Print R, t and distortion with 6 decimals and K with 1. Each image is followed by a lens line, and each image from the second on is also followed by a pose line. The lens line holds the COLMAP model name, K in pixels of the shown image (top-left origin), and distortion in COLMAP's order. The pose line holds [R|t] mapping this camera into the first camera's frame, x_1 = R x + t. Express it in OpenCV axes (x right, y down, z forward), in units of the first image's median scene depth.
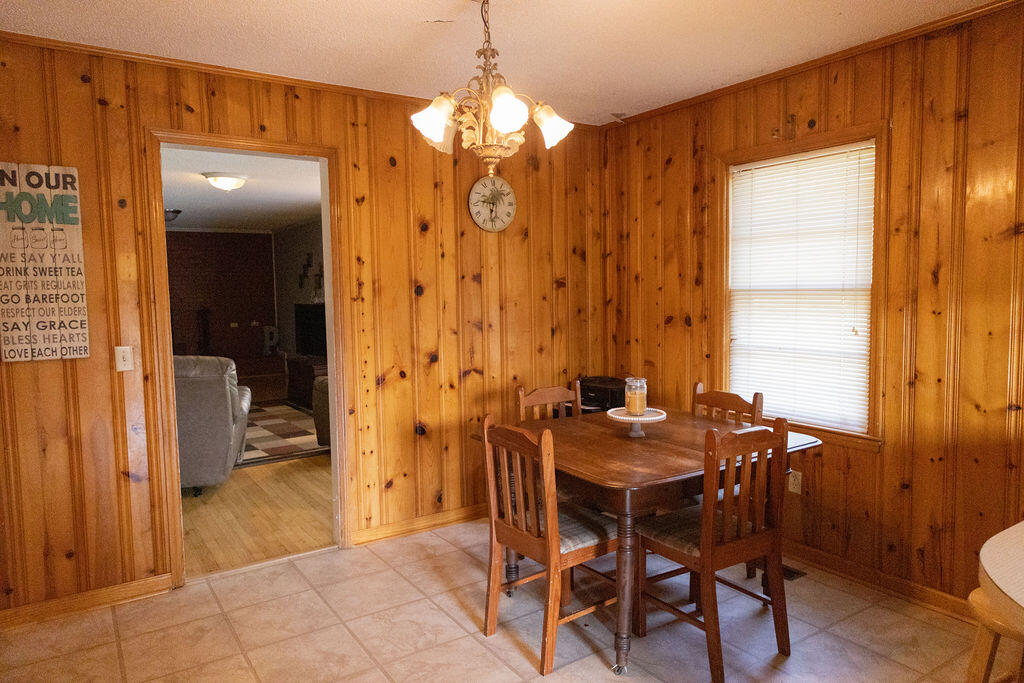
lens RADIAL K [[675.2, 0, 514.3], [0, 675.2, 343.5], [0, 0, 1]] dist [0.001032, 0.010658]
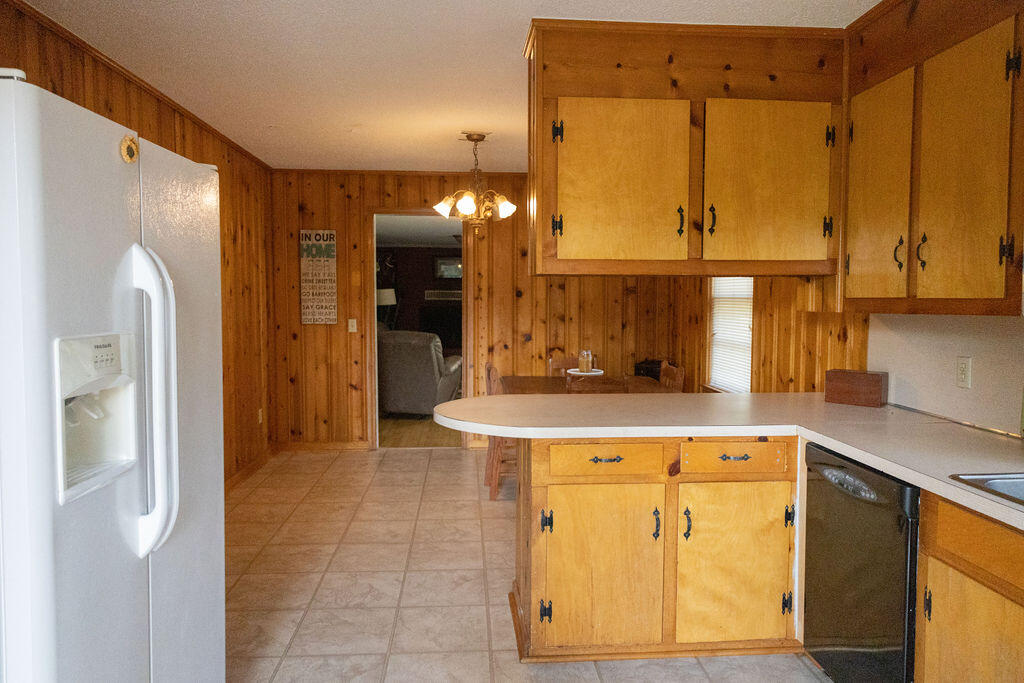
lens RADIAL K [[675.2, 0, 512.9], [0, 675.2, 341.6], [0, 0, 1]] dist [0.001032, 0.010658]
pose [[0.867083, 0.051002, -0.495546, 0.744764], [-0.057628, 0.998336, 0.001915, 0.035269], [0.494819, 0.026897, 0.868580, -0.433674]]
